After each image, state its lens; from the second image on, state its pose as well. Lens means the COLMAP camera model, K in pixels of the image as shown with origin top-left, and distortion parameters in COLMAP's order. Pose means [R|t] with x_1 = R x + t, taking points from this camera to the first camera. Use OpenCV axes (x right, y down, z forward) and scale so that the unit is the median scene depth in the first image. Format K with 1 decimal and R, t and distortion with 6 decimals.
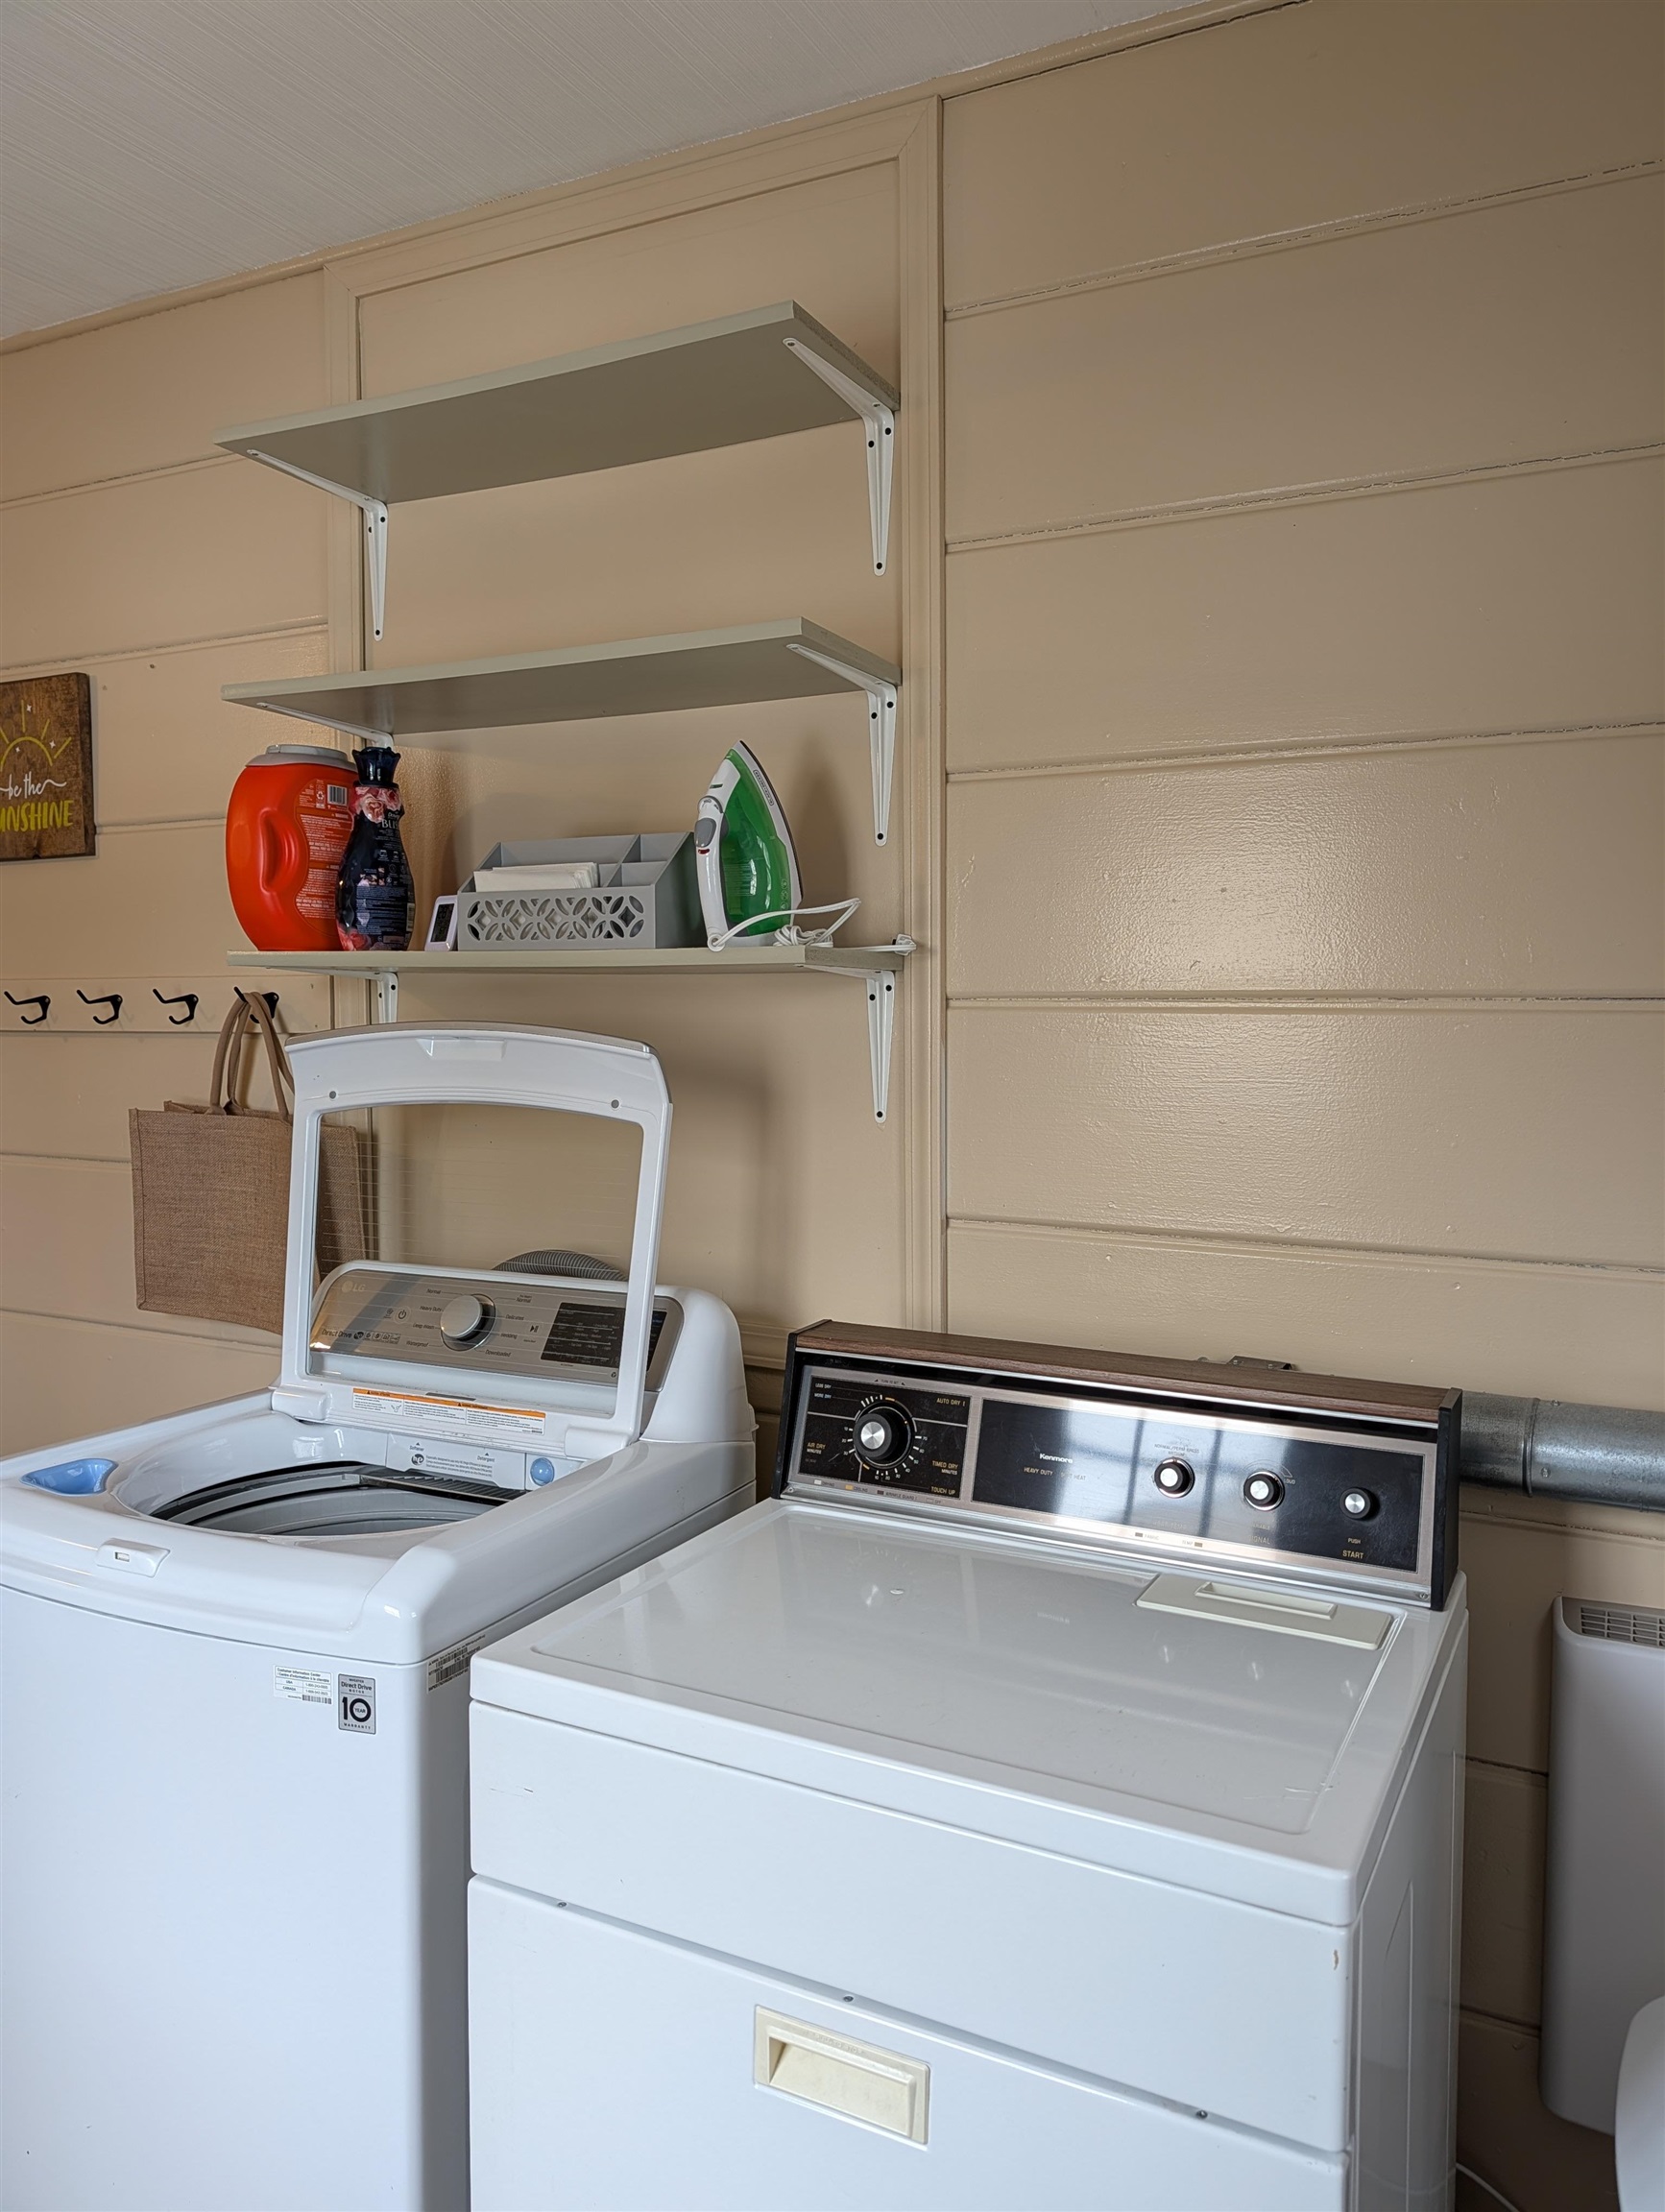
lens RADIAL K [[1564.4, 0, 833.7], [0, 1564.4, 1103.4], [0, 0, 1]] dist [0.016375, -0.024288]
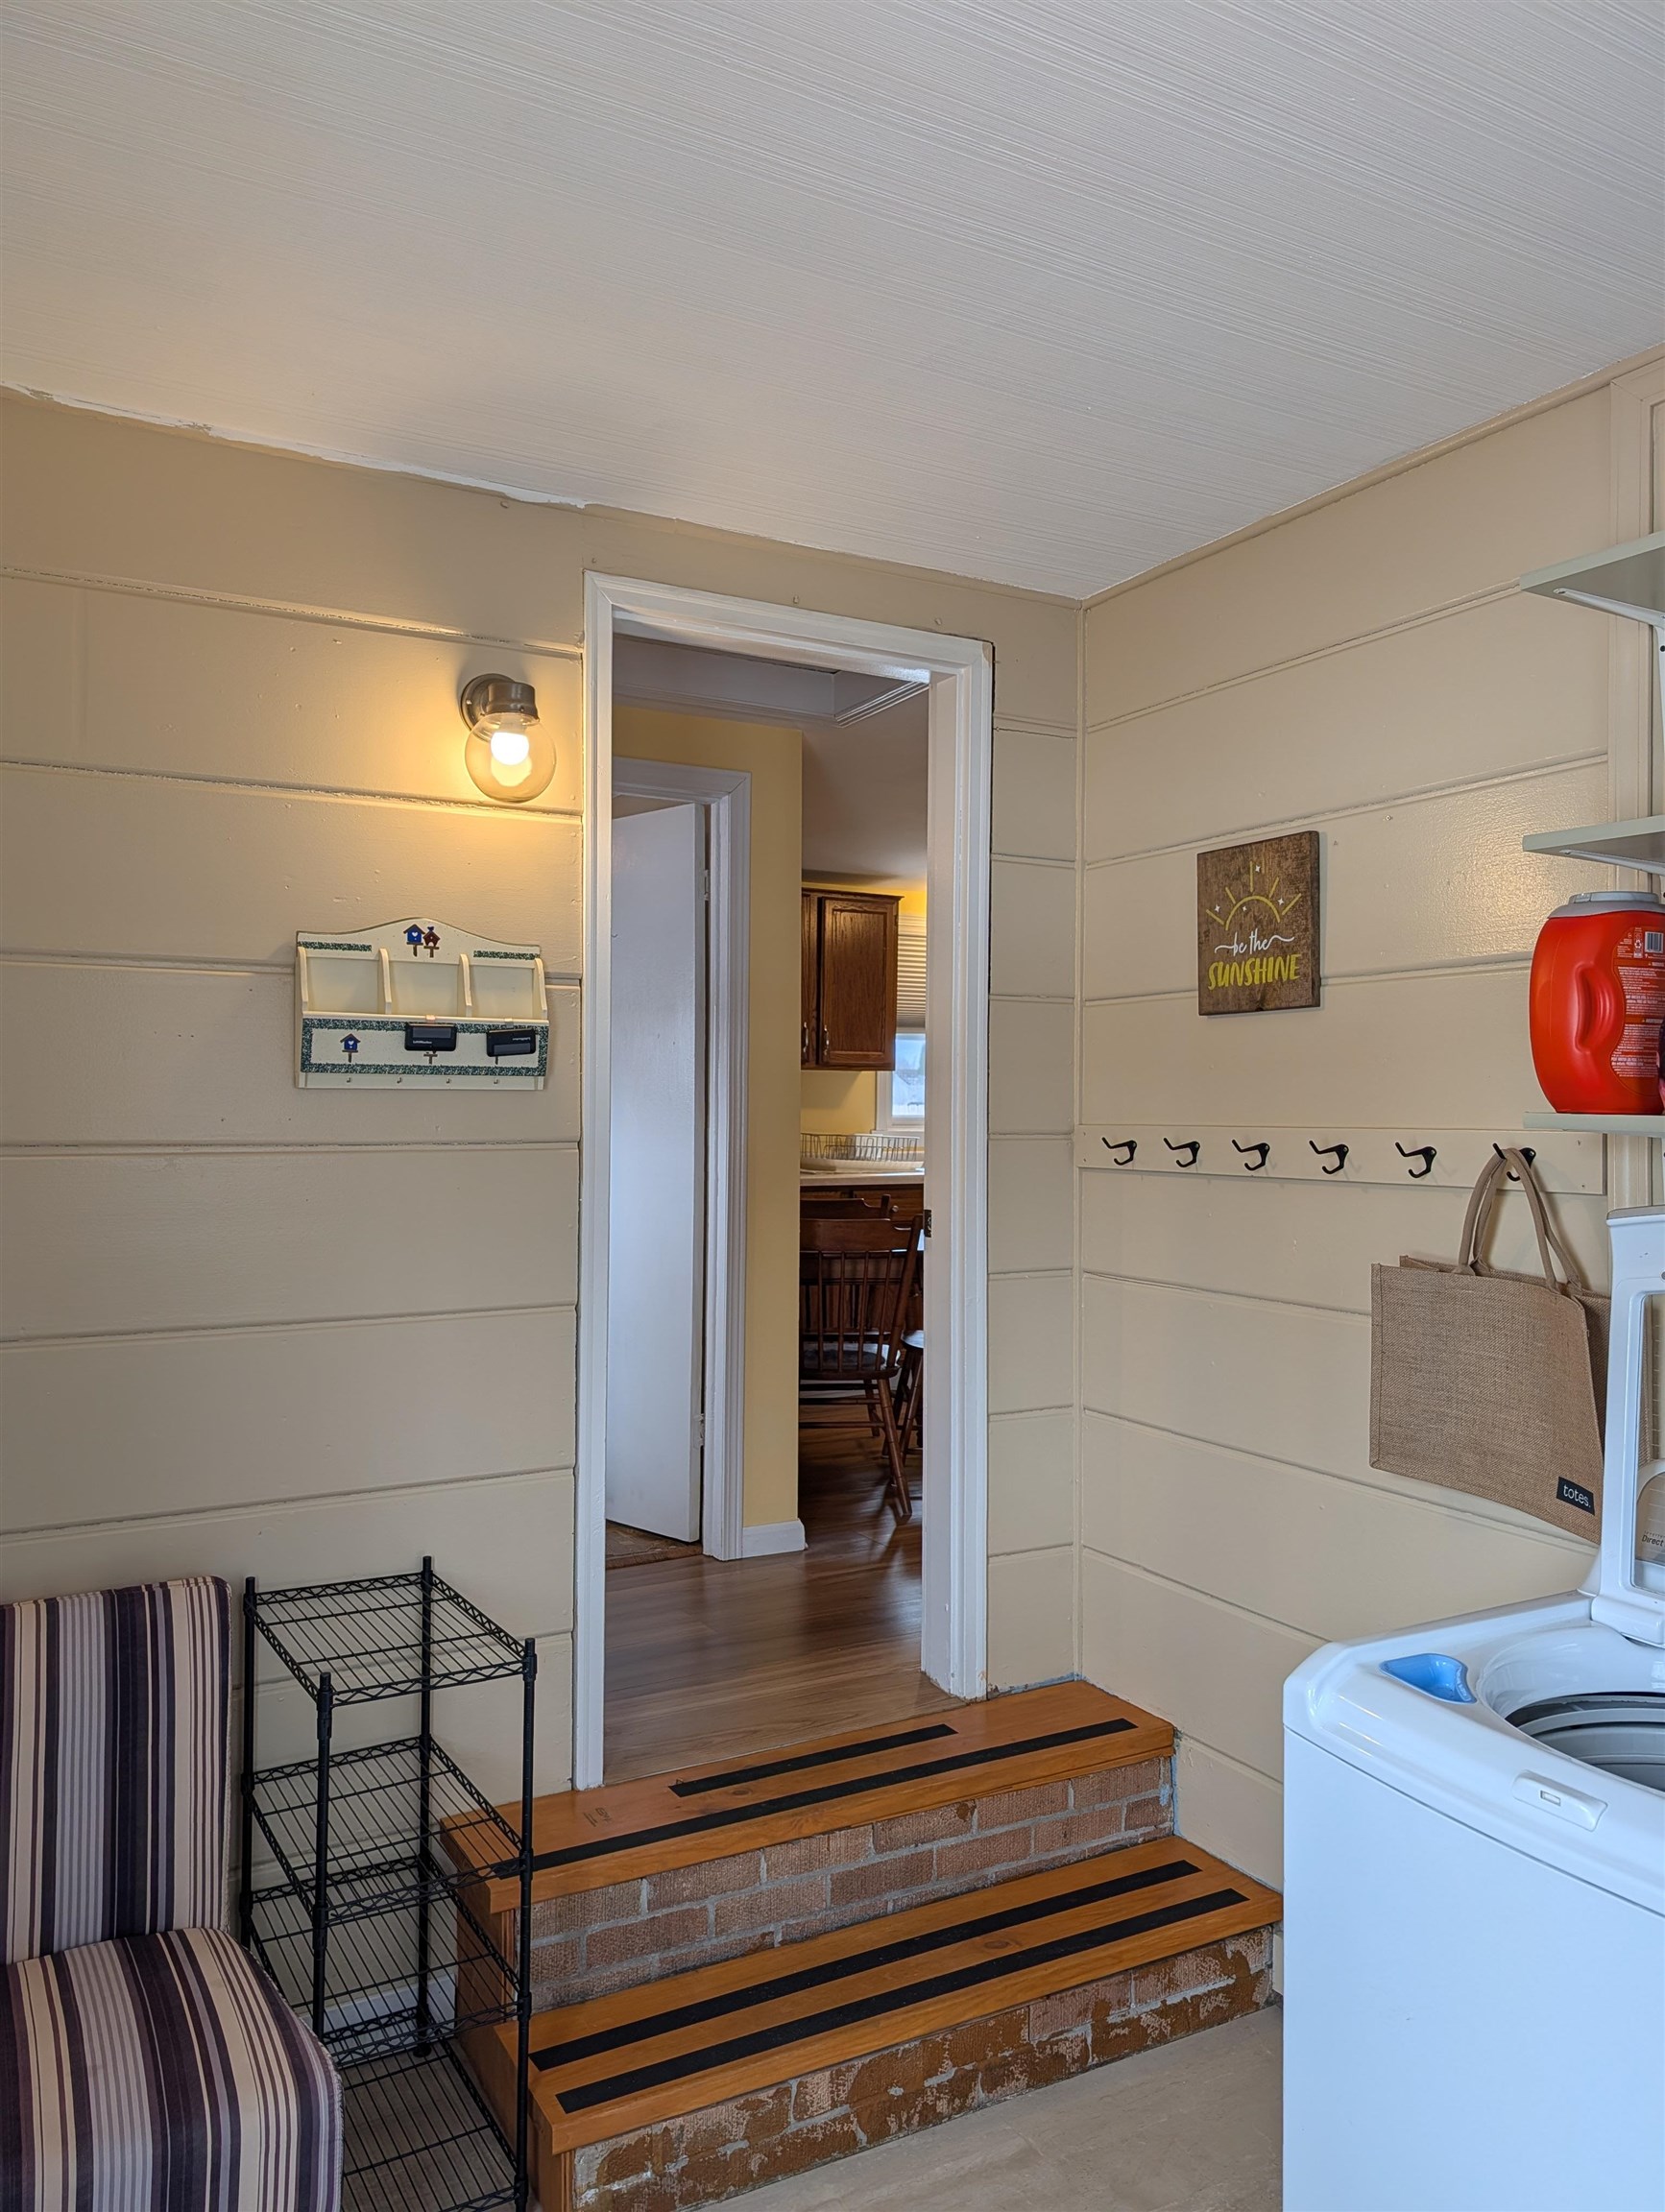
lens RADIAL K [[1564.4, 0, 819.8], [0, 1564.4, 1106.3], [0, 0, 1]] dist [0.016375, -0.024288]
pose [[0.820720, -0.001431, -0.571329, -0.168023], [-0.032662, 0.998244, -0.049419, -0.035036], [0.570396, 0.059220, 0.819232, -0.016187]]
